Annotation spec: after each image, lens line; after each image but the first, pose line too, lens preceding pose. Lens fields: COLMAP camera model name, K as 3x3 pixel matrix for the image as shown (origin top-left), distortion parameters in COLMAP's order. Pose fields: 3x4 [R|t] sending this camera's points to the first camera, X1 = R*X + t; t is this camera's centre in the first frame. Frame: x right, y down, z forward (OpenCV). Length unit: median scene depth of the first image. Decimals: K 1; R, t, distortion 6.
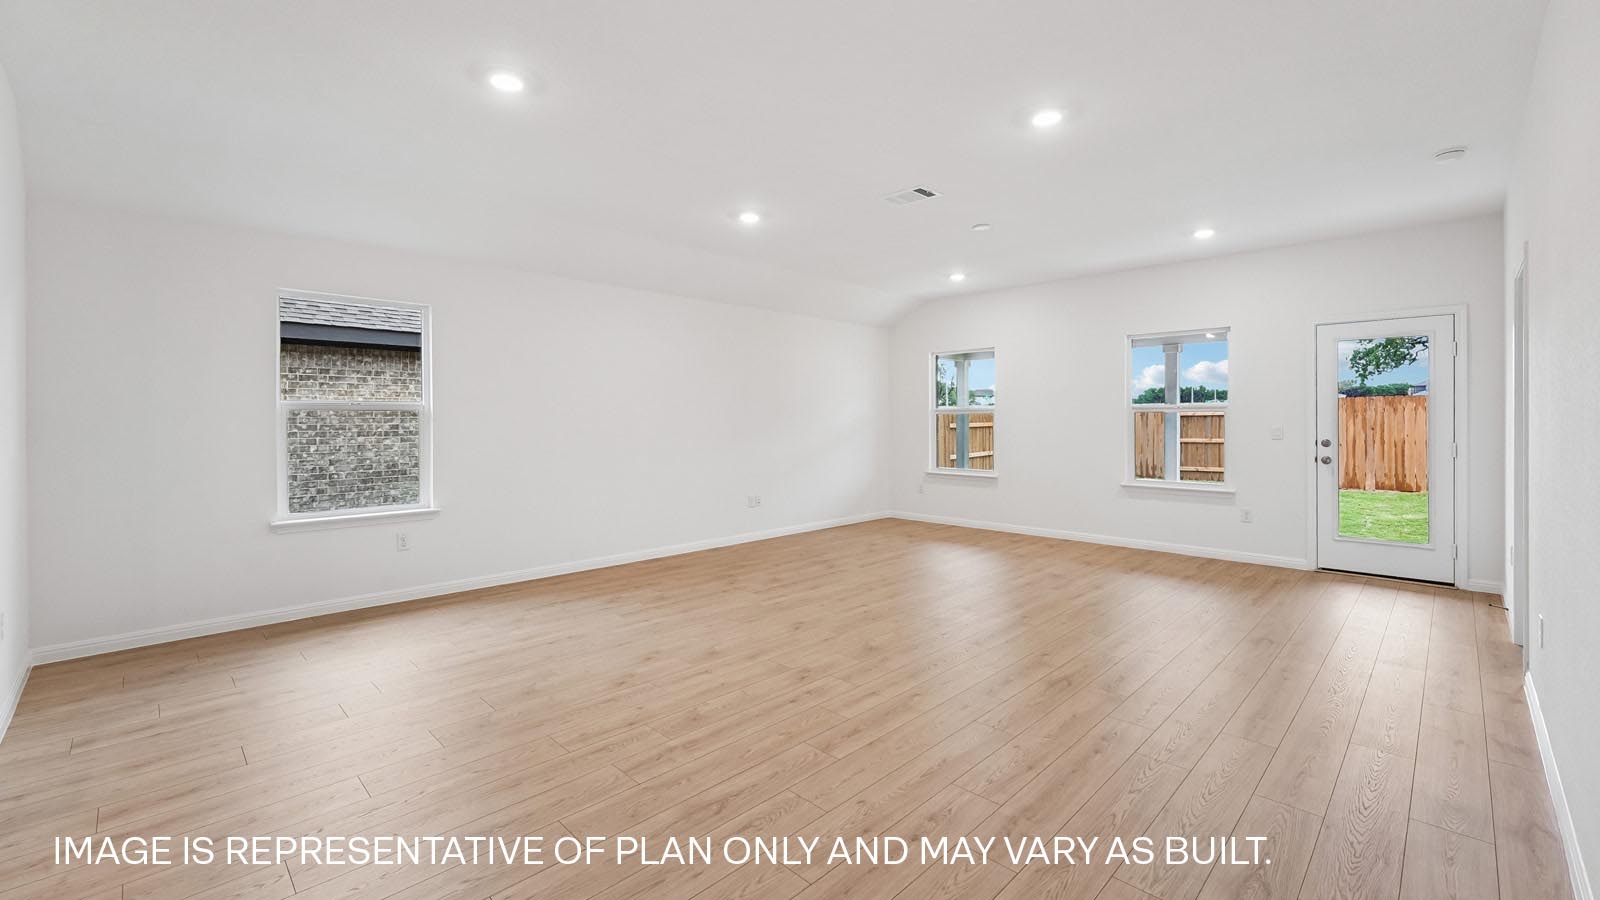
lens RADIAL K [[648.6, 0, 786.3], [0, 648.6, 428.9], [0, 0, 1]] dist [0.000553, -0.000099]
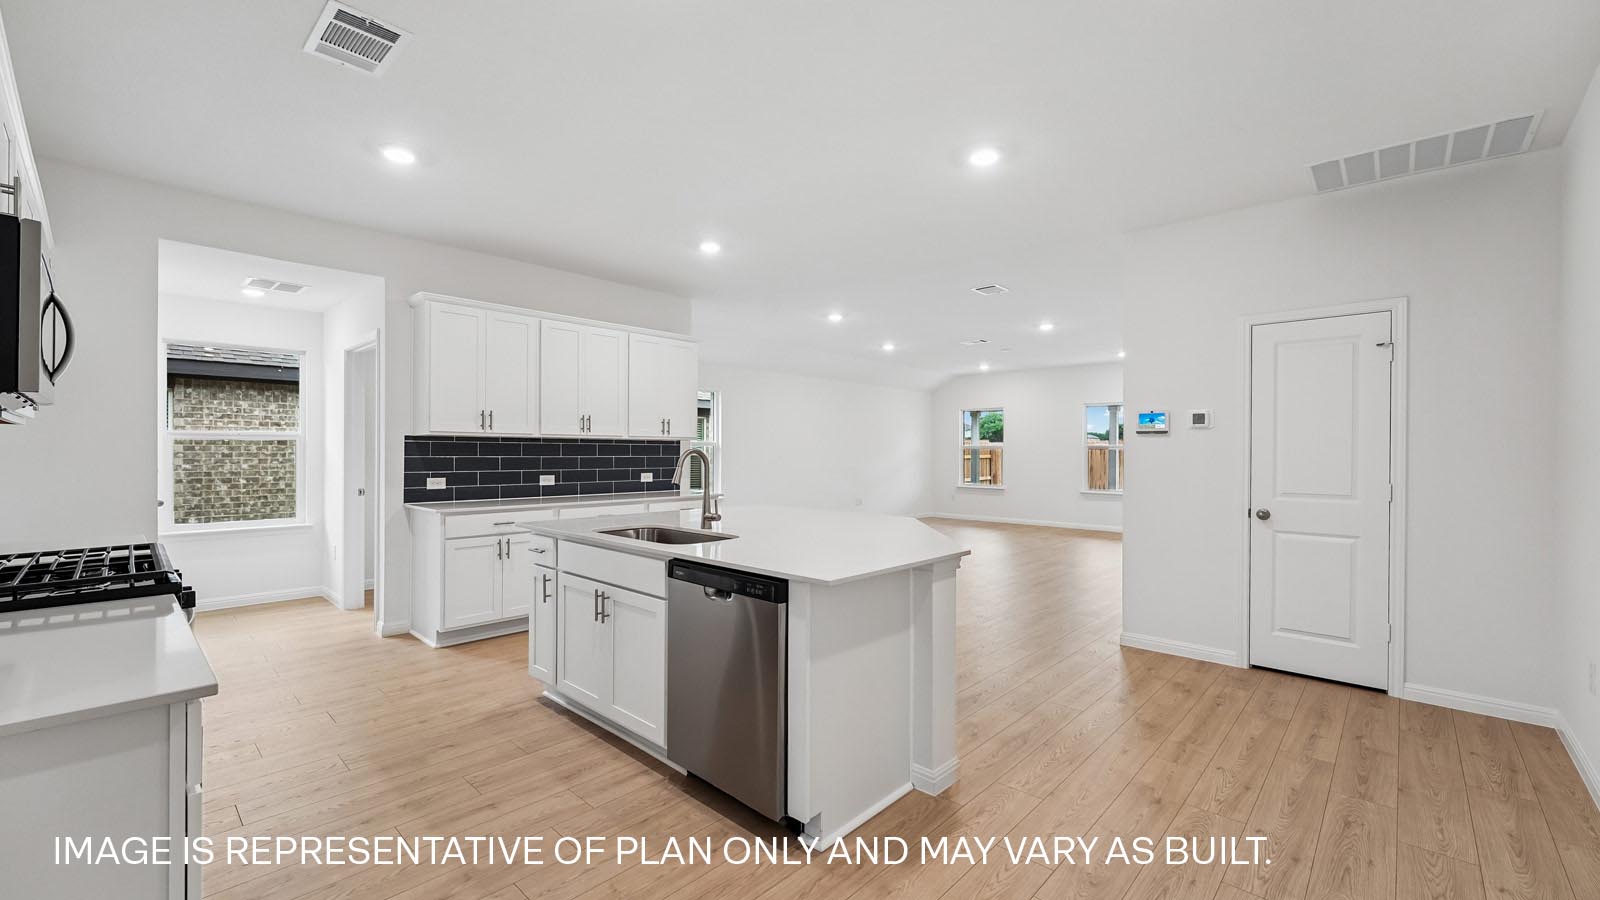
lens RADIAL K [[648.6, 0, 794.5], [0, 648.6, 454.2], [0, 0, 1]] dist [0.000553, -0.000099]
pose [[0.998575, 0.007110, 0.052896, -0.373614], [-0.006626, 0.999935, -0.009322, 0.009597], [-0.052959, 0.008959, 0.998557, -0.774151]]
